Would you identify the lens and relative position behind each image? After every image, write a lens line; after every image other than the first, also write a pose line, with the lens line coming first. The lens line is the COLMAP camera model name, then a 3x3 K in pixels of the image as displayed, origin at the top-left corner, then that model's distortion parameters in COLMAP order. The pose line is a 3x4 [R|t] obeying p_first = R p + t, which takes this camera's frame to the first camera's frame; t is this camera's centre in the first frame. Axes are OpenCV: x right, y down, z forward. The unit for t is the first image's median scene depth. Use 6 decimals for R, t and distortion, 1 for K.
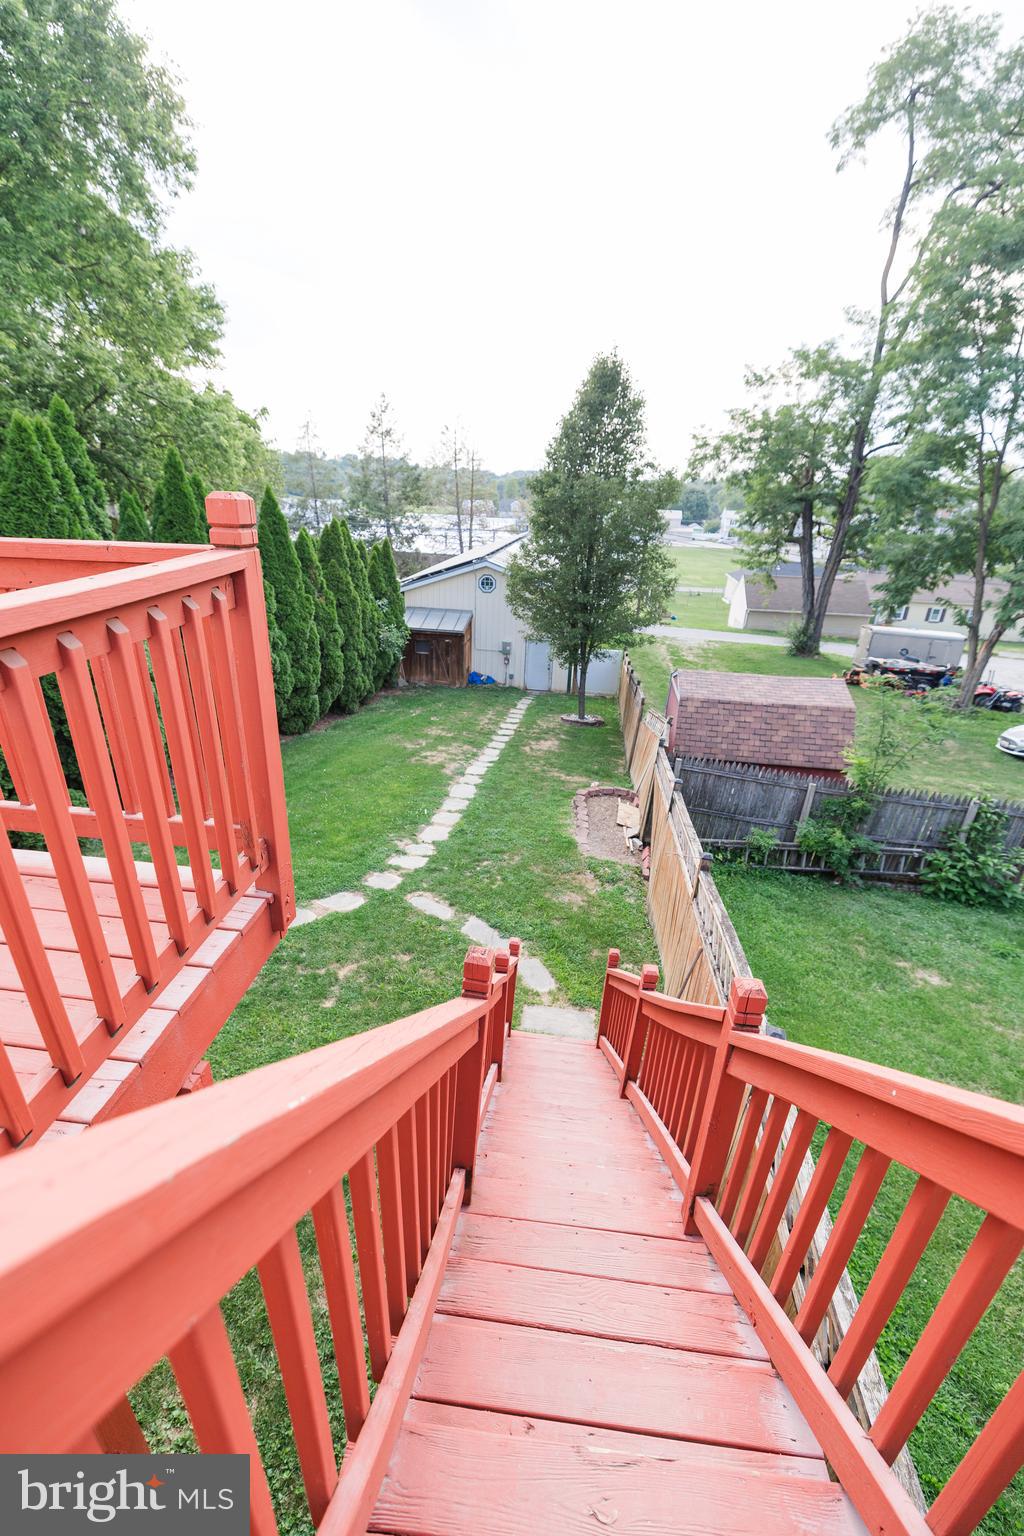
lens RADIAL K [[643.5, 0, 511.3], [0, 643.5, 775.1], [0, 0, 1]] dist [0.003766, -0.000439]
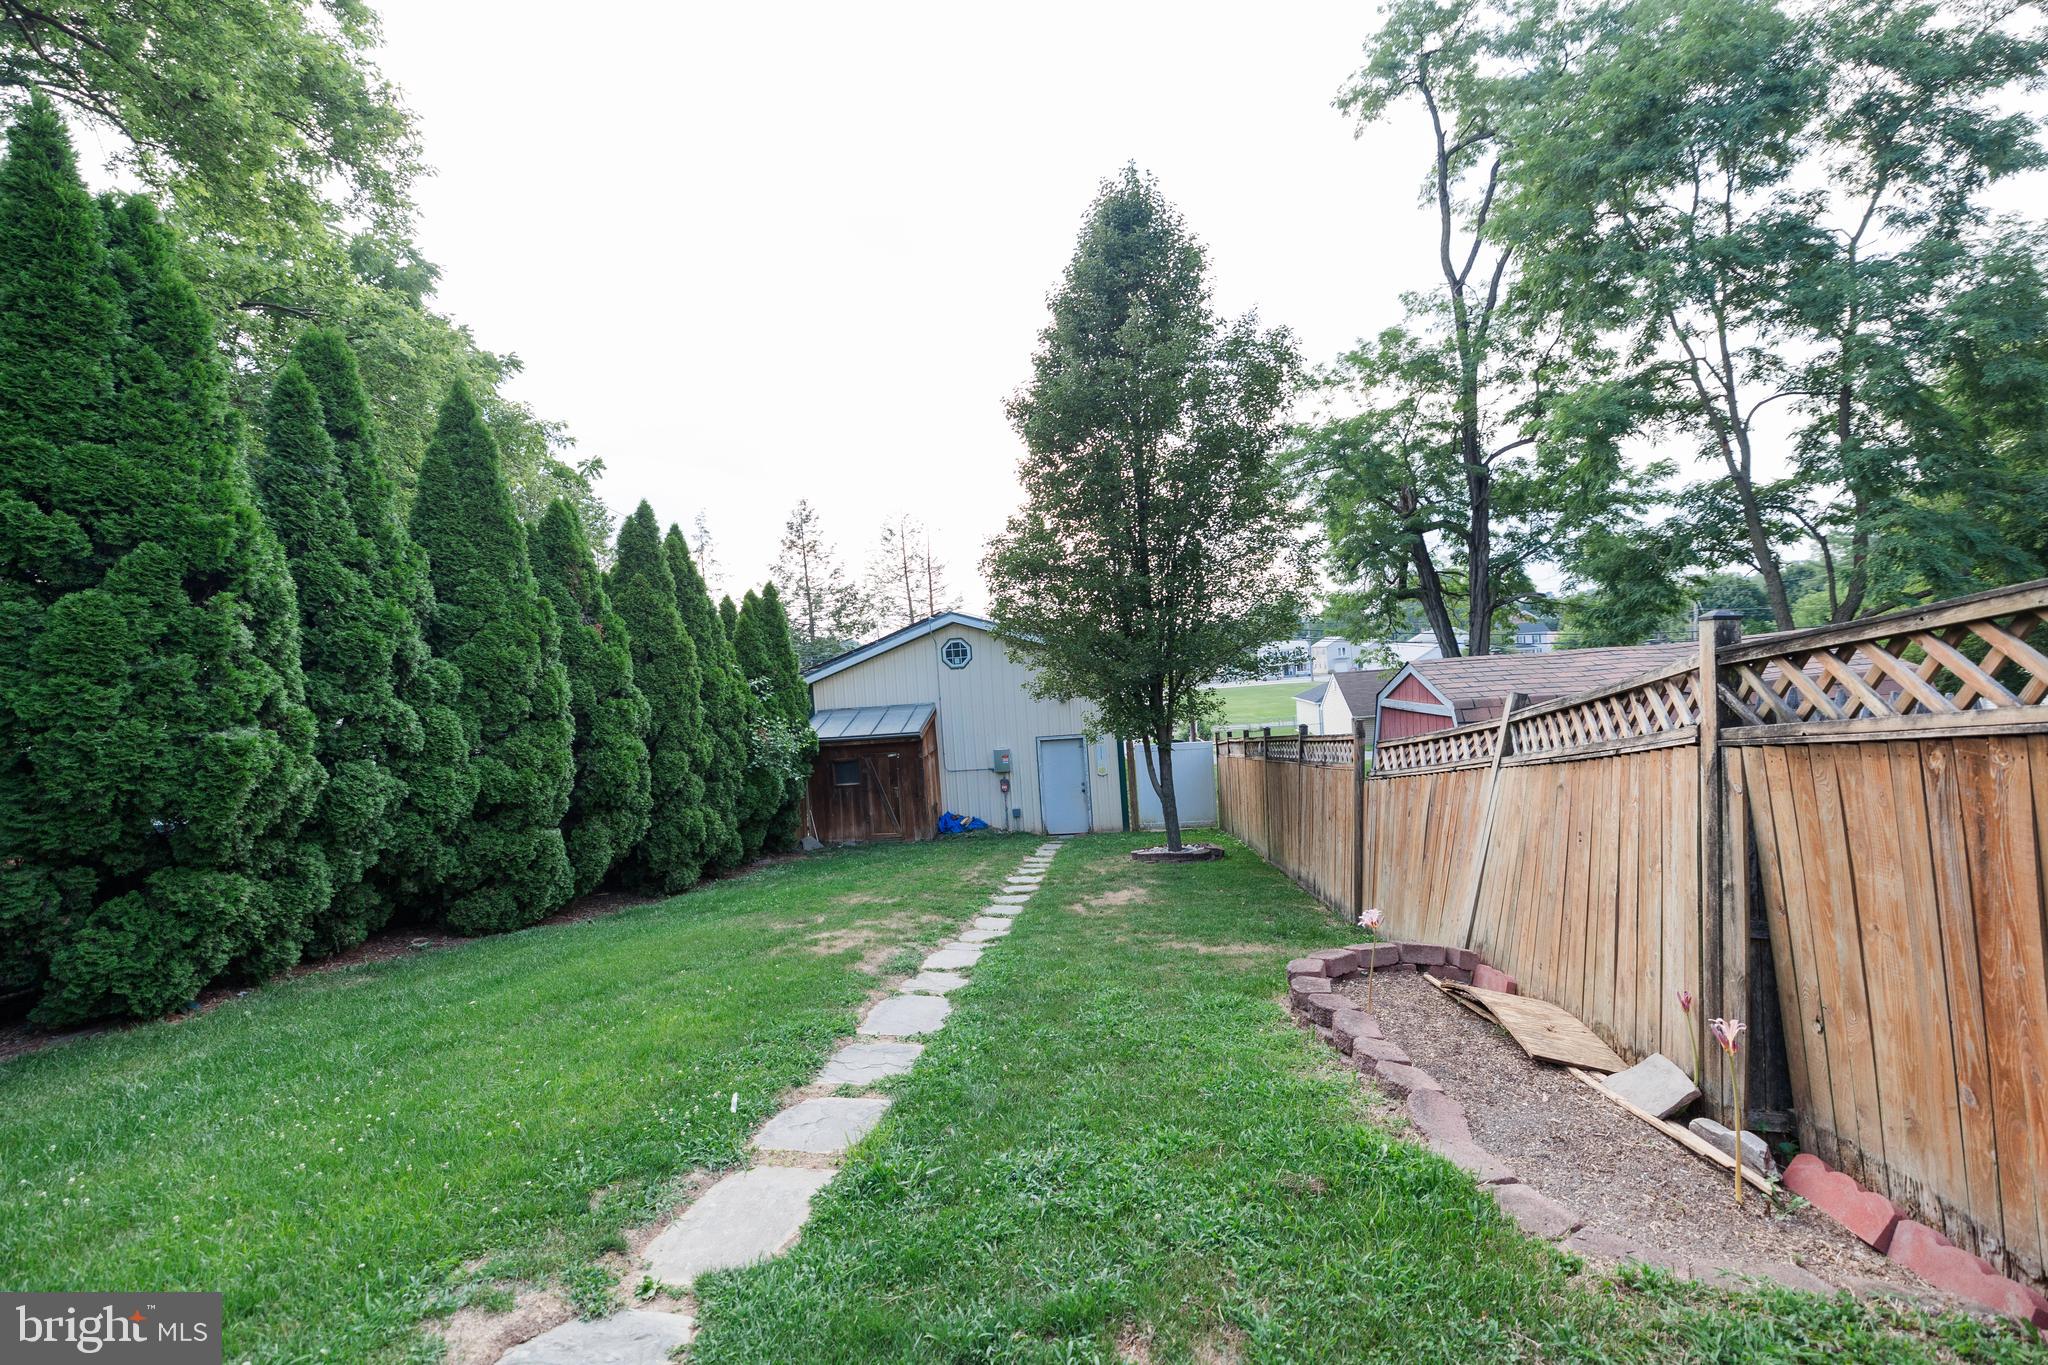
lens RADIAL K [[858.1, 0, 1019.1], [0, 858.1, 673.2], [0, 0, 1]] dist [0.003766, -0.000439]
pose [[0.993402, -0.109330, 0.034632, -0.012519], [0.114137, 0.913028, -0.391603, 0.026598], [0.011194, 0.392972, 0.919482, 0.360441]]
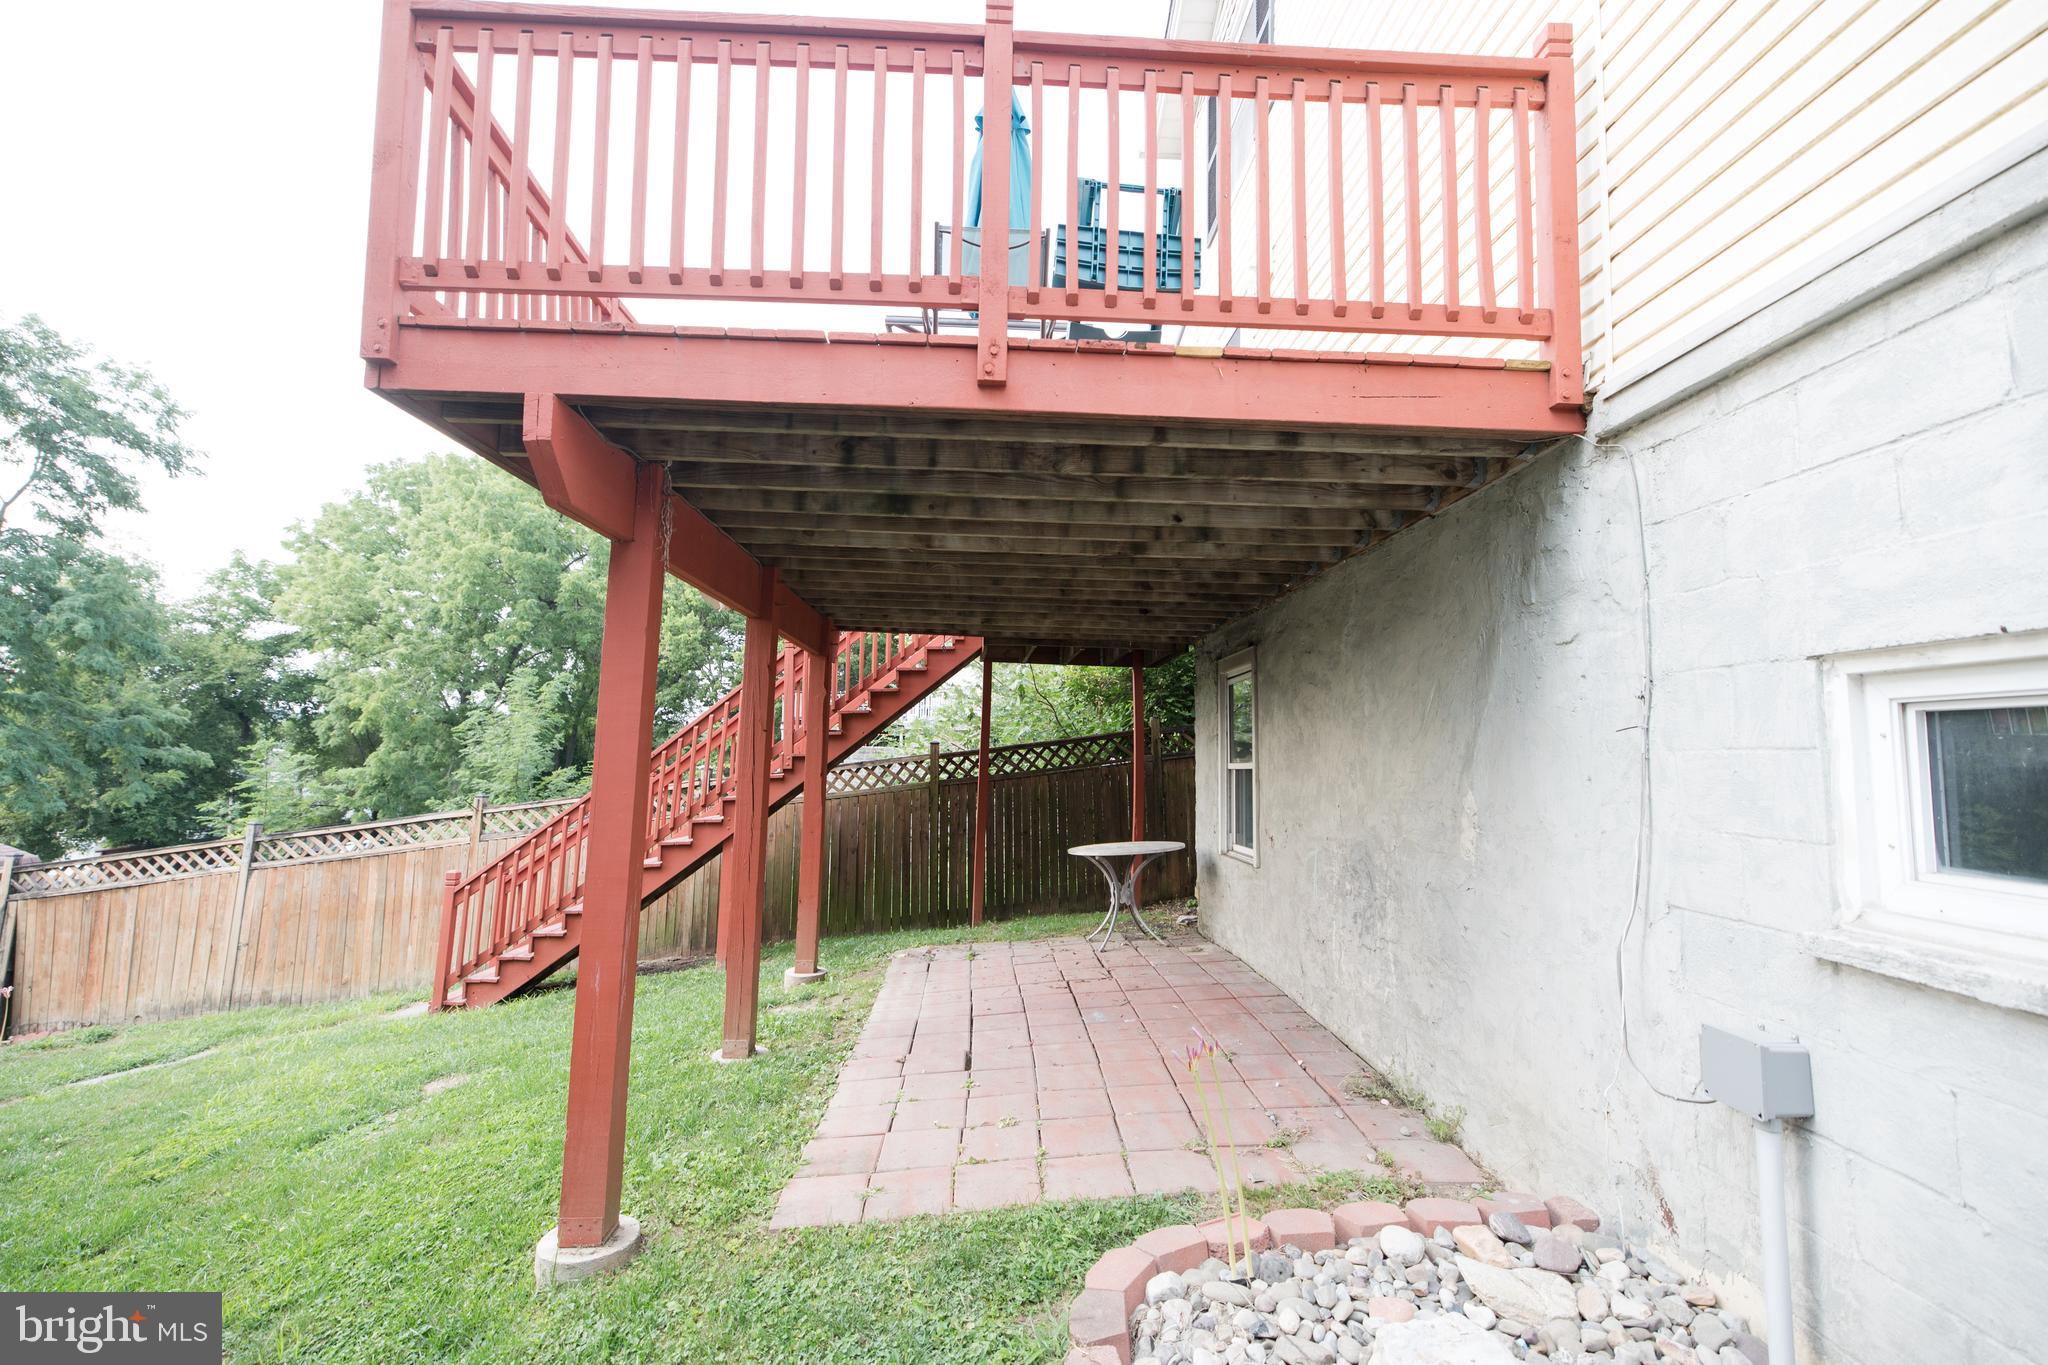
lens RADIAL K [[858.1, 0, 1003.3], [0, 858.1, 668.4], [0, 0, 1]] dist [0.003766, -0.000439]
pose [[-0.155767, 0.062894, 0.985789, -0.390719], [0.380787, 0.924662, 0.001175, 0.074193], [-0.911448, 0.375559, -0.167981, 0.083696]]
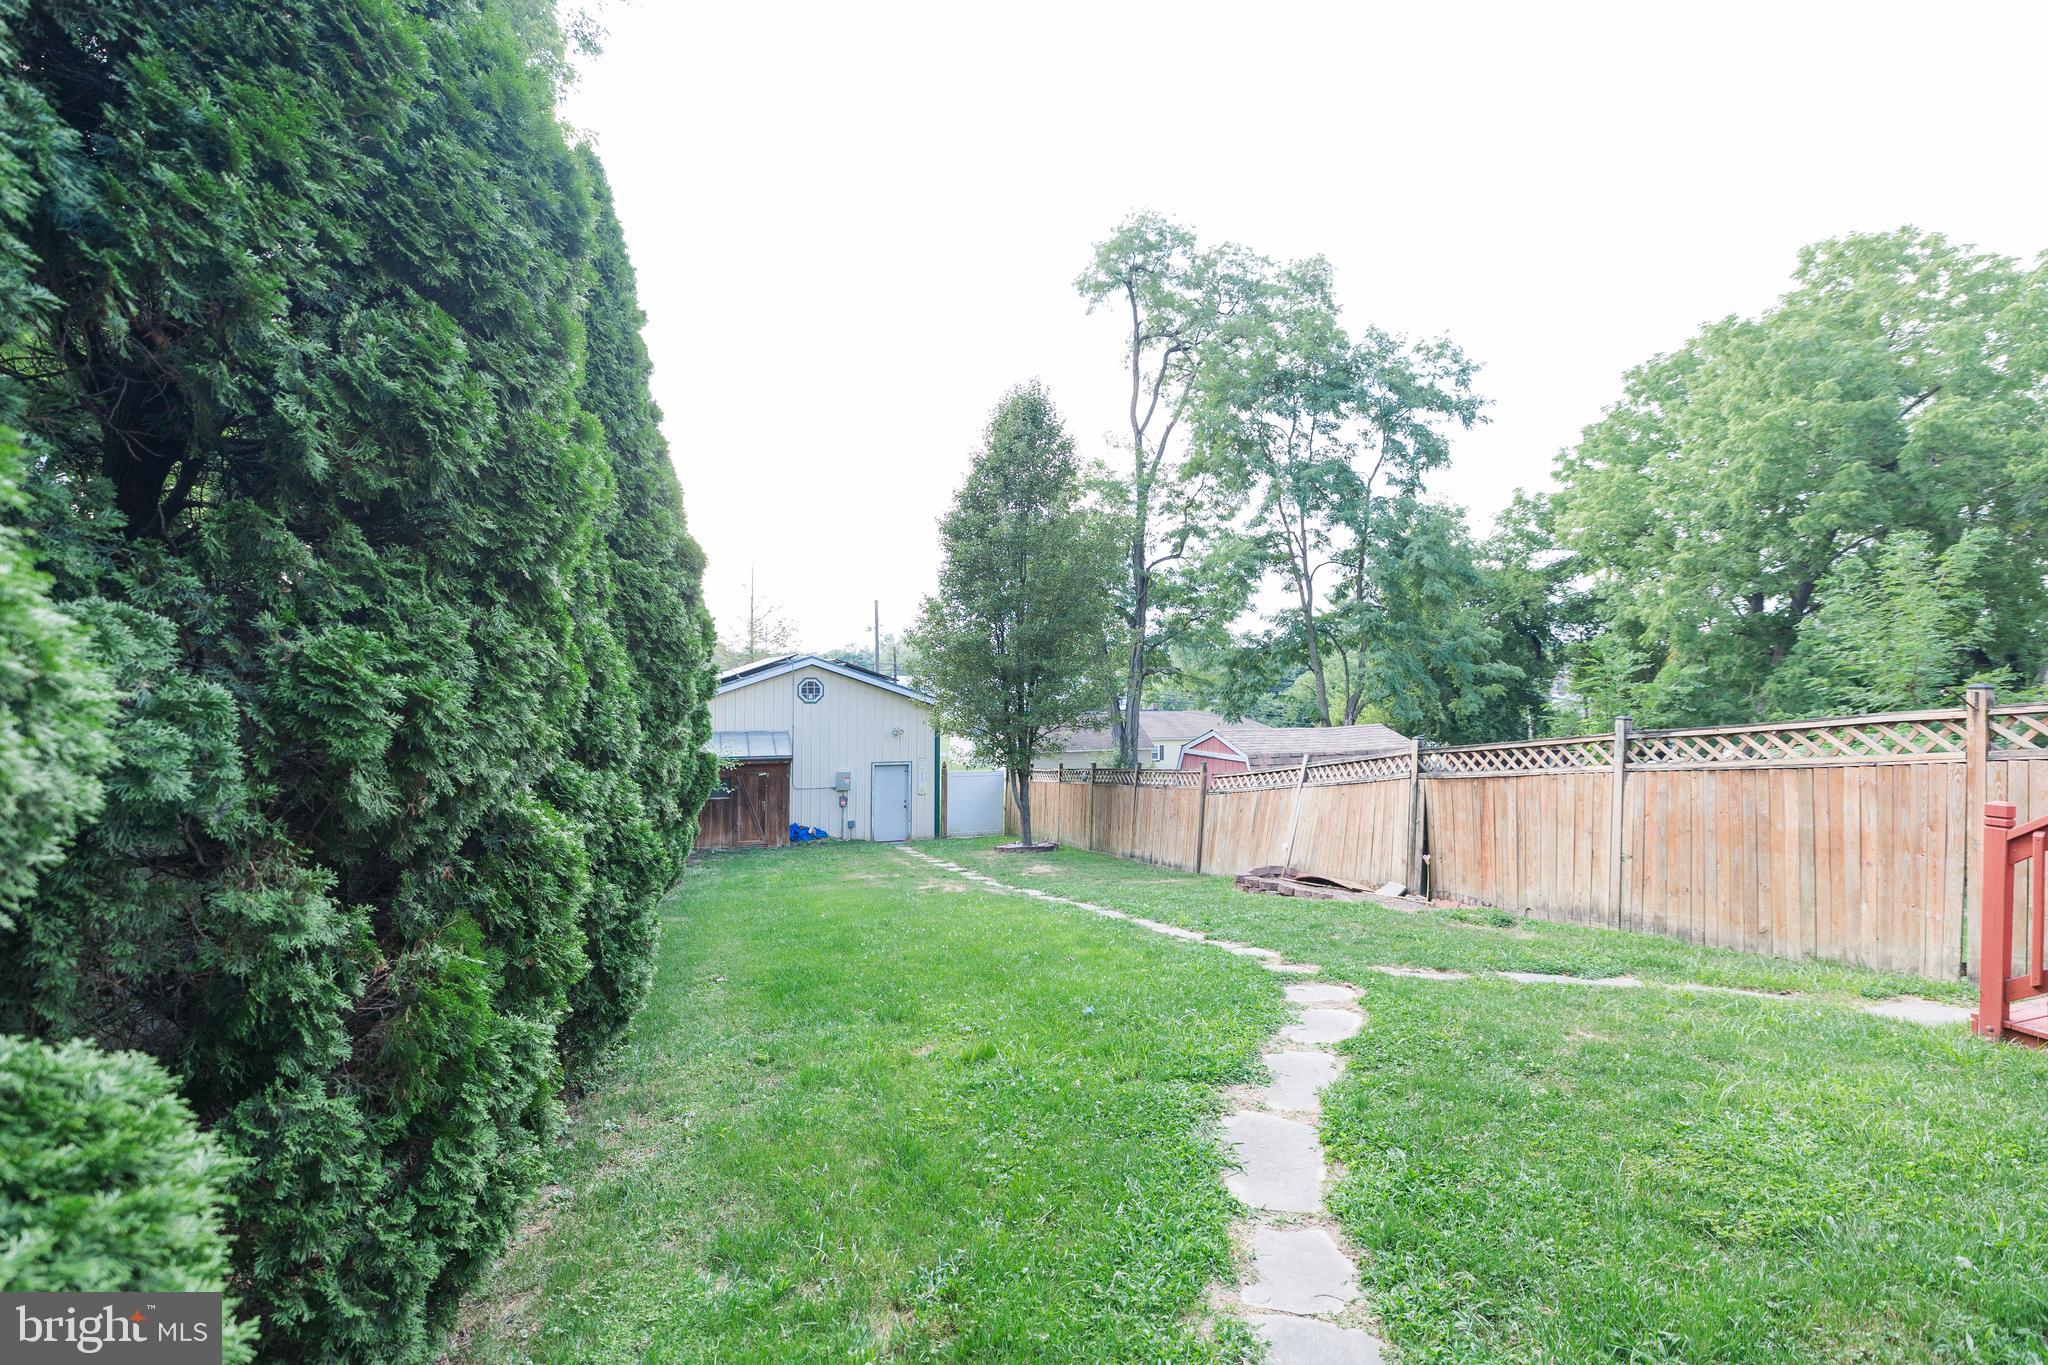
lens RADIAL K [[858.1, 0, 1032.2], [0, 858.1, 678.3], [0, 0, 1]] dist [0.003766, -0.000439]
pose [[0.882757, -0.037041, 0.468367, -0.299185], [0.217496, 0.915855, -0.337497, 0.057327], [-0.416455, 0.399796, 0.816534, 0.179769]]
